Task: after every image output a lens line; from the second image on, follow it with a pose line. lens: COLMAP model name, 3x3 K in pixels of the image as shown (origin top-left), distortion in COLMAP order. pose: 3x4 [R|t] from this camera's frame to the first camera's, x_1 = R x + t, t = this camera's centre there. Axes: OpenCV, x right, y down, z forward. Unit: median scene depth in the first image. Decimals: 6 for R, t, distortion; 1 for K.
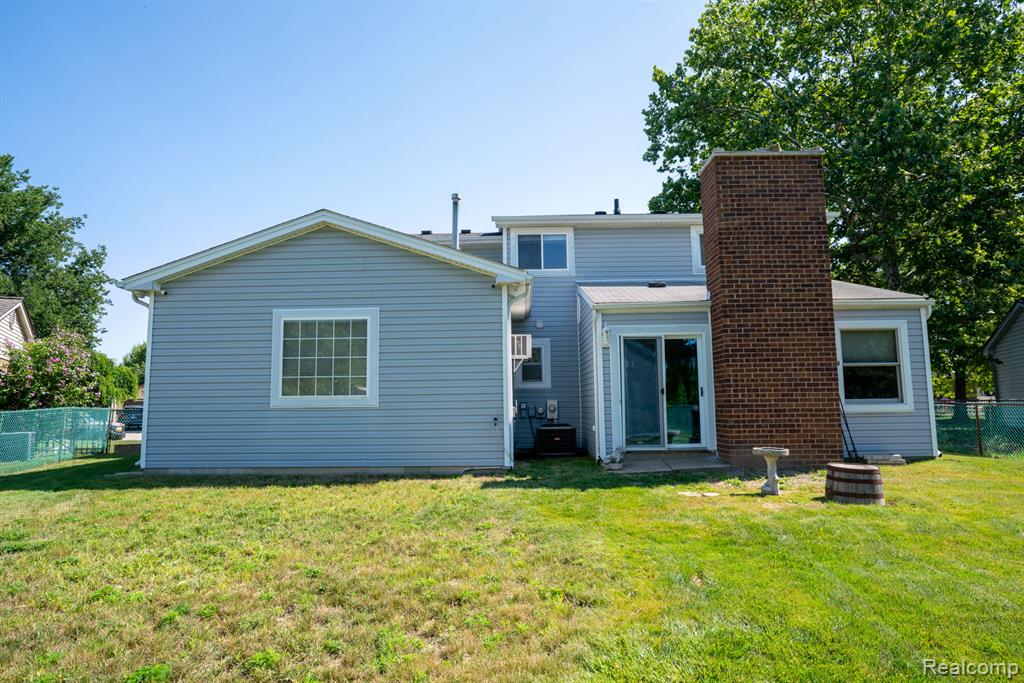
lens RADIAL K [[603.5, 0, 512.0], [0, 603.5, 341.5], [0, 0, 1]] dist [-0.016266, -0.000446]
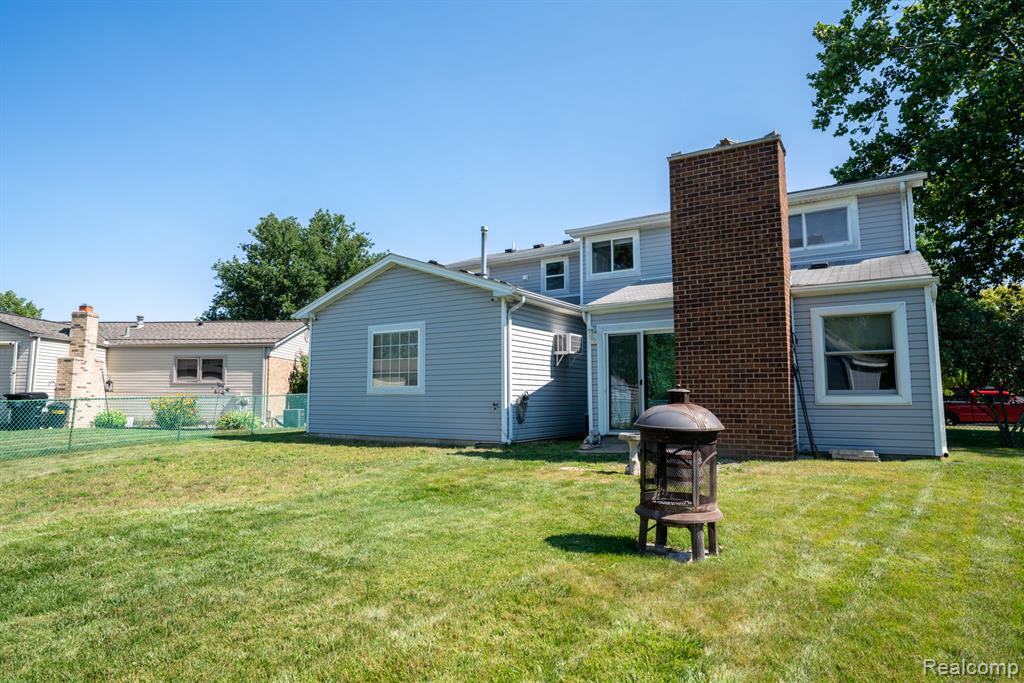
lens RADIAL K [[603.5, 0, 512.0], [0, 603.5, 341.5], [0, 0, 1]] dist [-0.016266, -0.000446]
pose [[0.856709, -0.037313, -0.514449, 0.648262], [0.047637, 0.998841, 0.006883, -0.010933], [0.513596, -0.030404, 0.857493, -0.065917]]
